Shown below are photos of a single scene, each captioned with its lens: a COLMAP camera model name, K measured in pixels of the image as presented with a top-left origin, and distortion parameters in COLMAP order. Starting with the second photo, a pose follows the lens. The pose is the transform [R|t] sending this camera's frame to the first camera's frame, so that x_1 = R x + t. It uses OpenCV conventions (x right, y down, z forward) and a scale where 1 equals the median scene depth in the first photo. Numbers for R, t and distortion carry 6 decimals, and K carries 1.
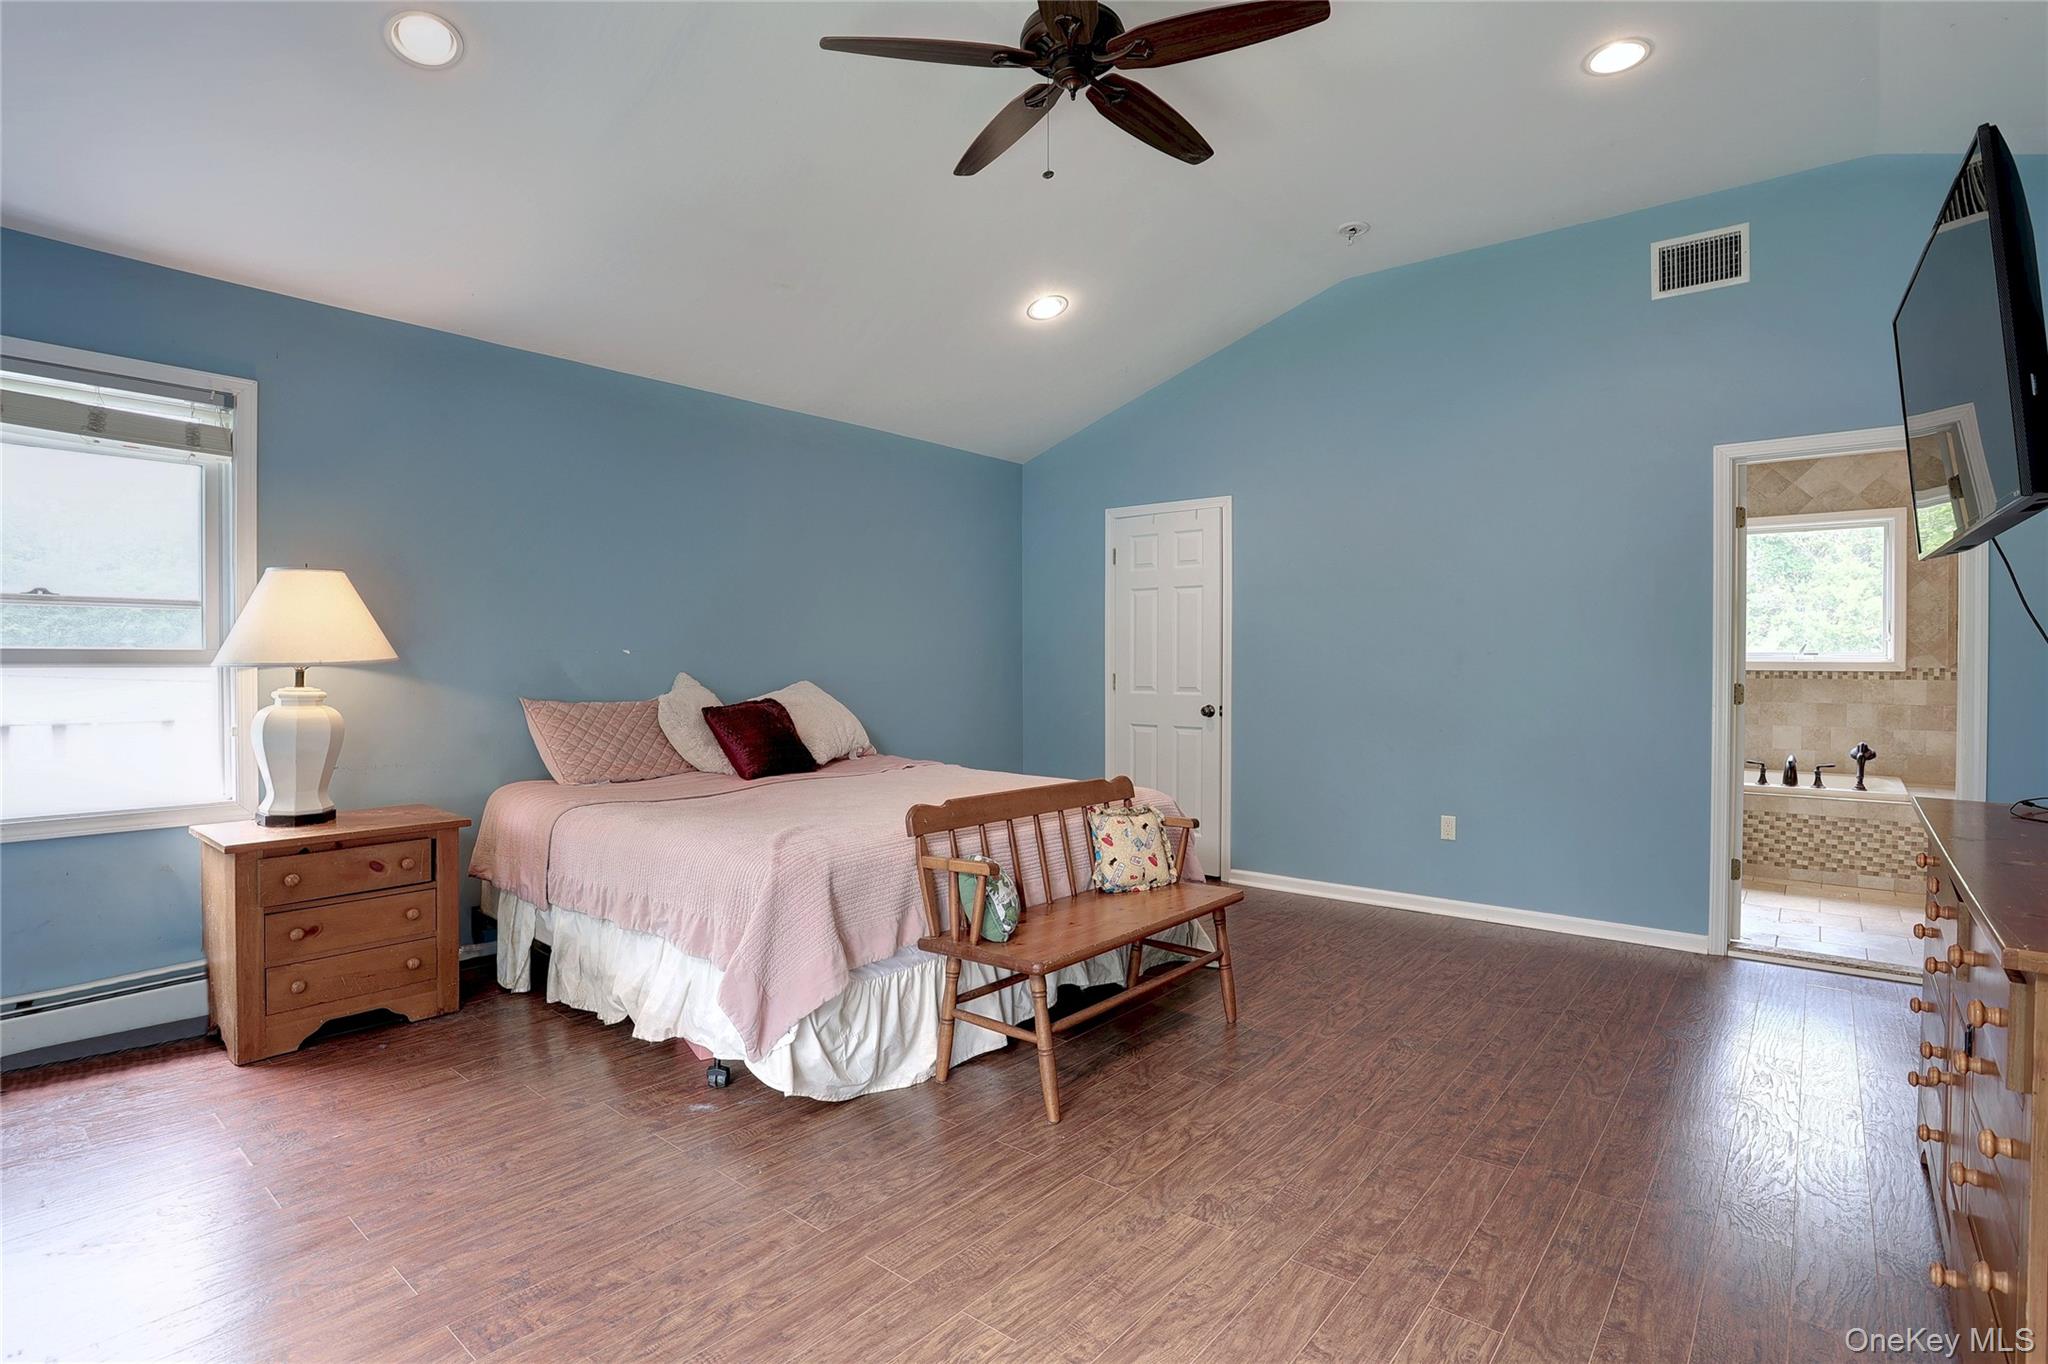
lens RADIAL K [[998.6, 0, 1013.9], [0, 998.6, 672.8], [0, 0, 1]] dist [-0.070333, 0.040154]
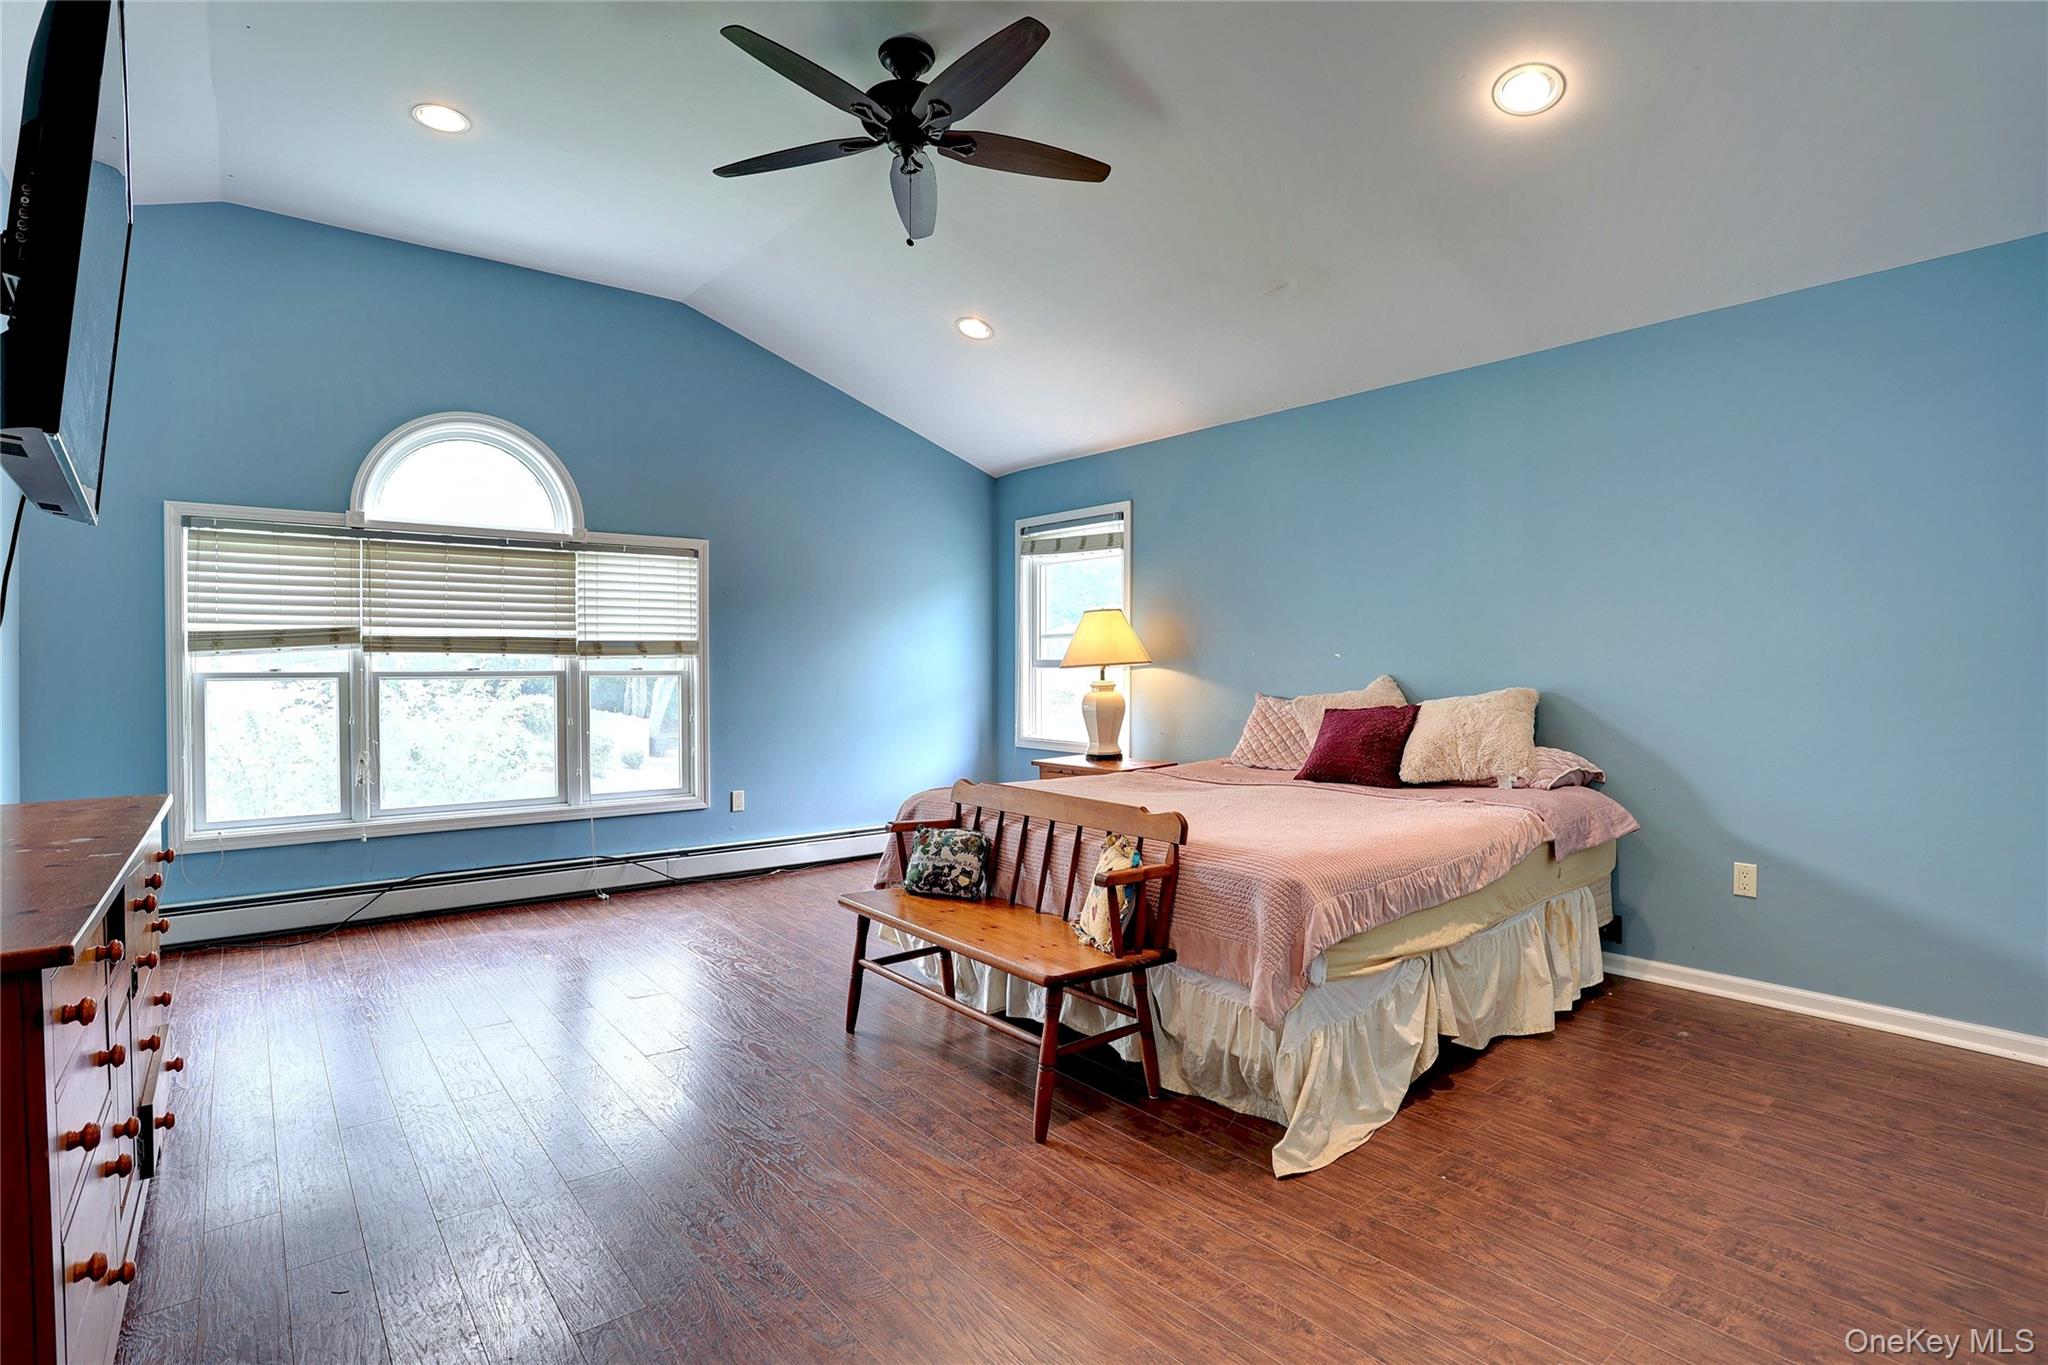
lens RADIAL K [[998.6, 0, 1013.9], [0, 998.6, 673.3], [0, 0, 1]] dist [-0.070333, 0.040154]
pose [[-0.198263, 0.004097, -0.980140, 1.010186], [-0.003179, 0.999983, 0.004823, -0.004656], [0.980144, 0.004072, -0.198246, 1.194167]]
